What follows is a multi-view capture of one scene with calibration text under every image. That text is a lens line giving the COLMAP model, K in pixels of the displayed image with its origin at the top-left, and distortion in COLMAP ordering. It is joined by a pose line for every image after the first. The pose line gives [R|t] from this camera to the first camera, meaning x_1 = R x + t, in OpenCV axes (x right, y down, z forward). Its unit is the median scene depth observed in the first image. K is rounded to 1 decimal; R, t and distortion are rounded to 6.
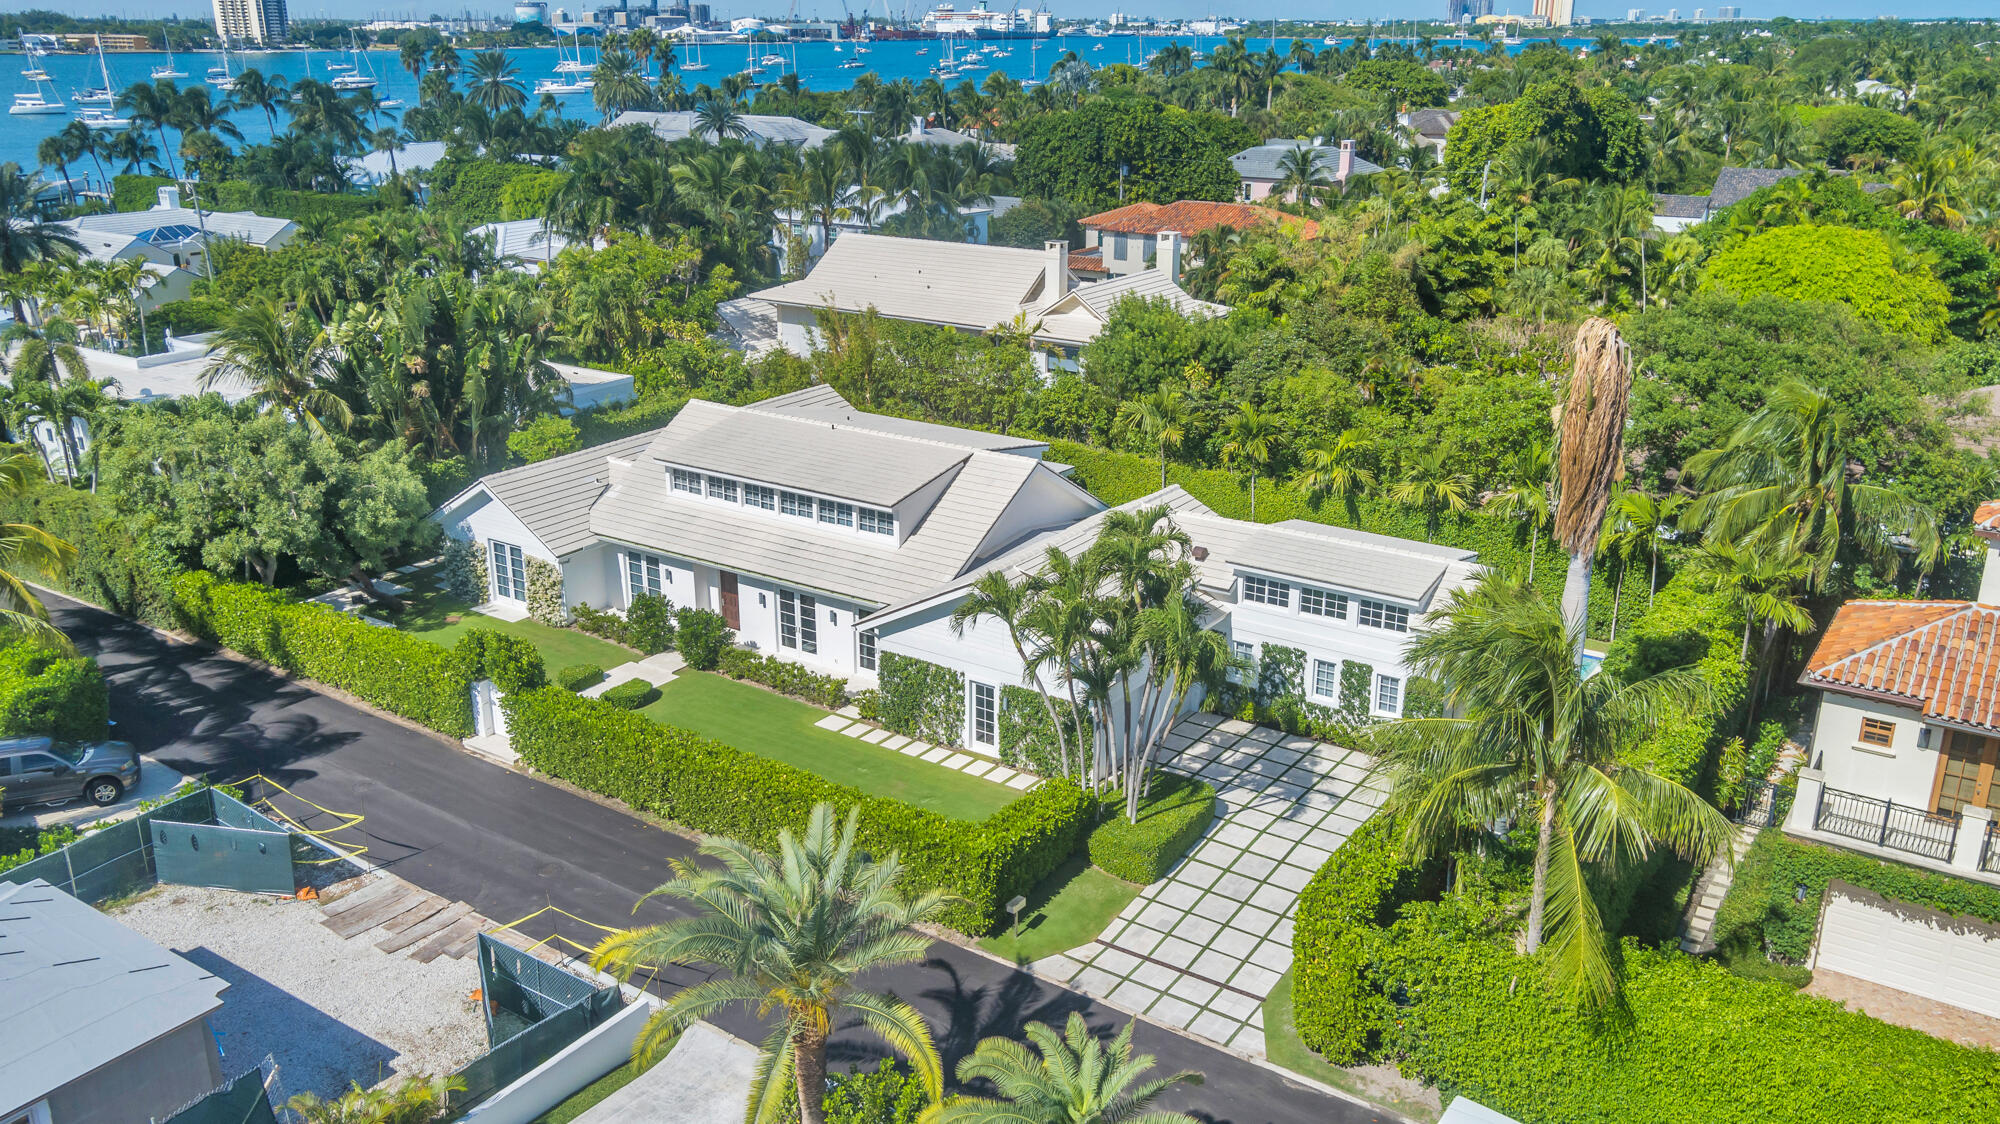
lens RADIAL K [[1626.2, 0, 1000.4], [0, 1626.2, 561.2], [0, 0, 1]] dist [0.005970, 0.020423]
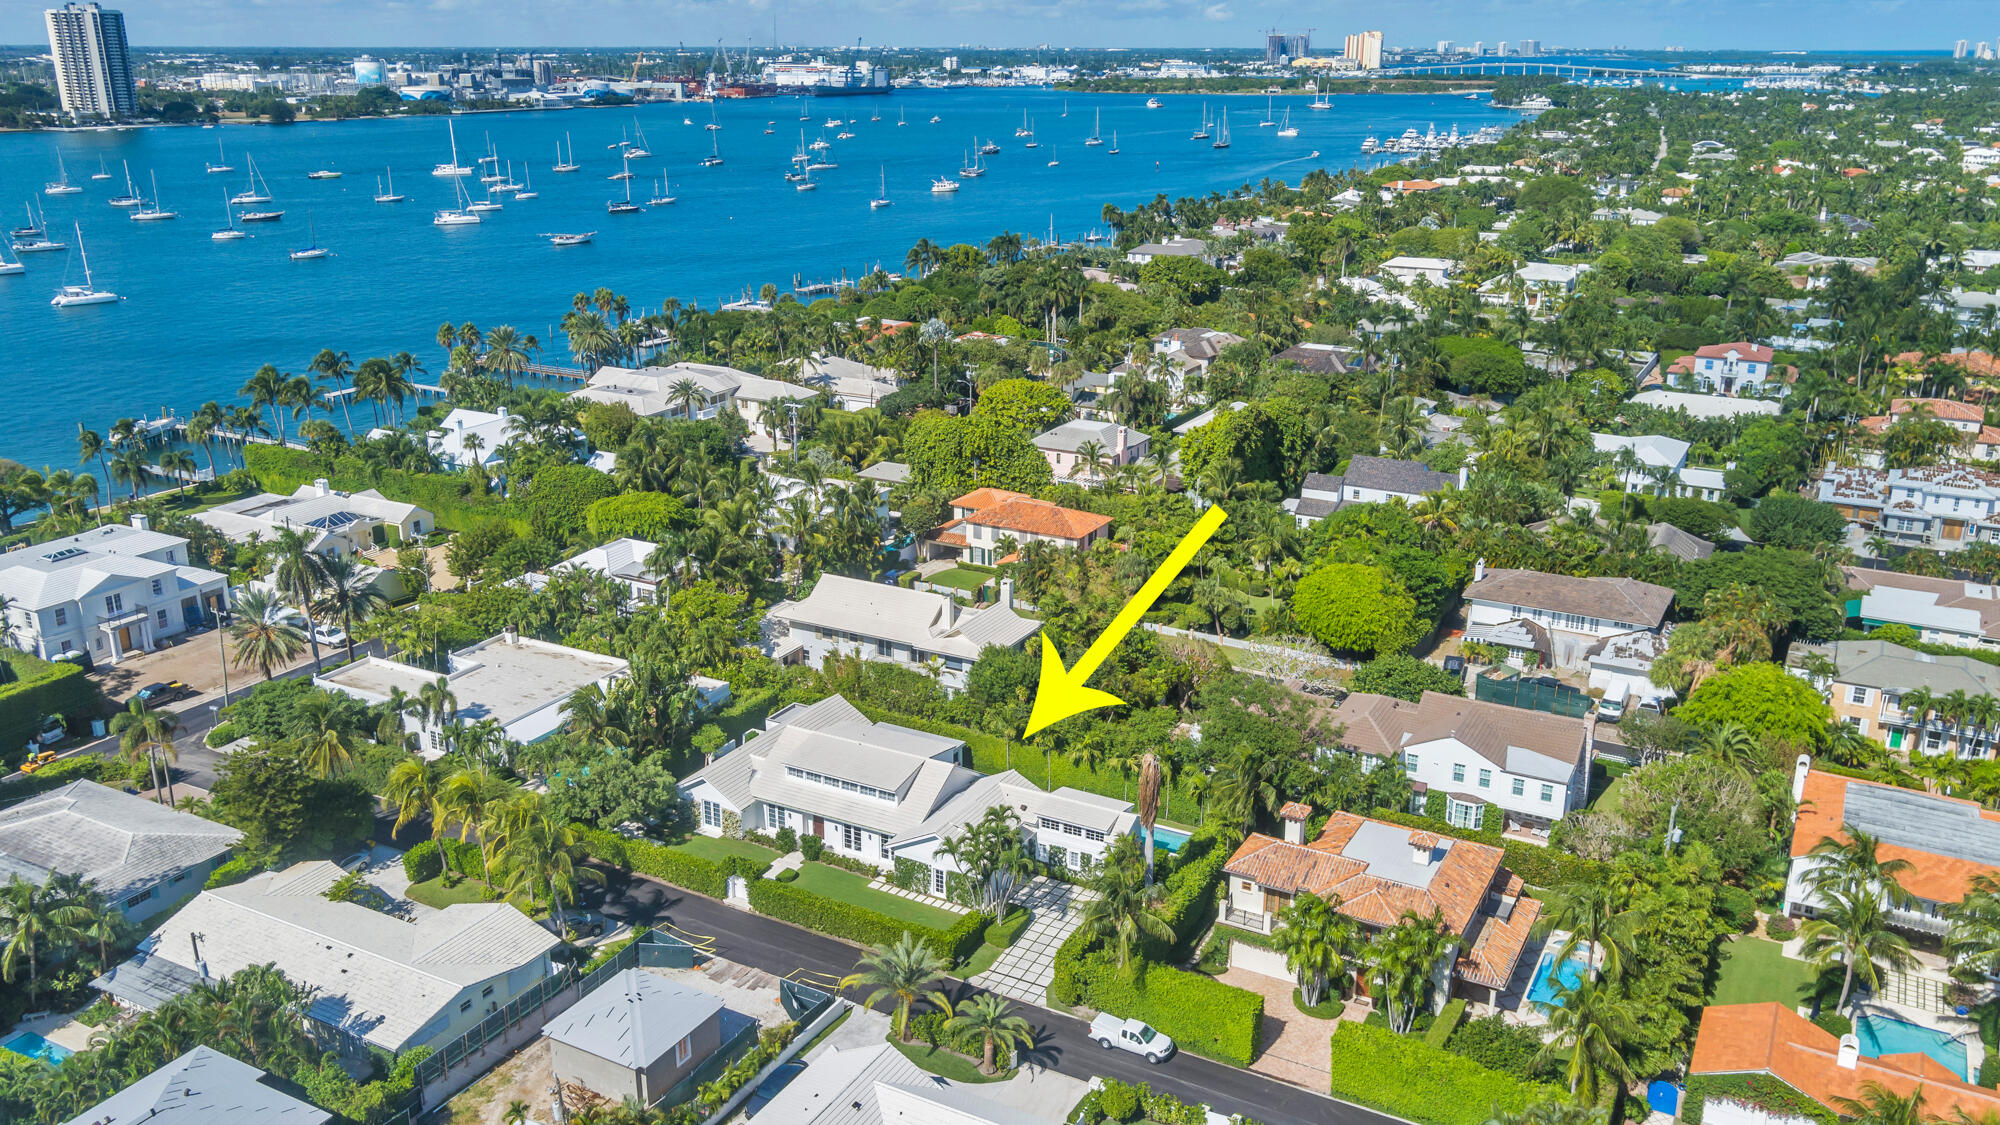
lens RADIAL K [[1626.2, 0, 1007.9], [0, 1626.2, 566.0], [0, 0, 1]] dist [0.005970, 0.020423]
pose [[0.994794, -0.028471, 0.097846, -0.120036], [0.029364, 0.999539, -0.007693, -0.325457], [-0.097582, 0.010526, 0.995172, -1.331502]]
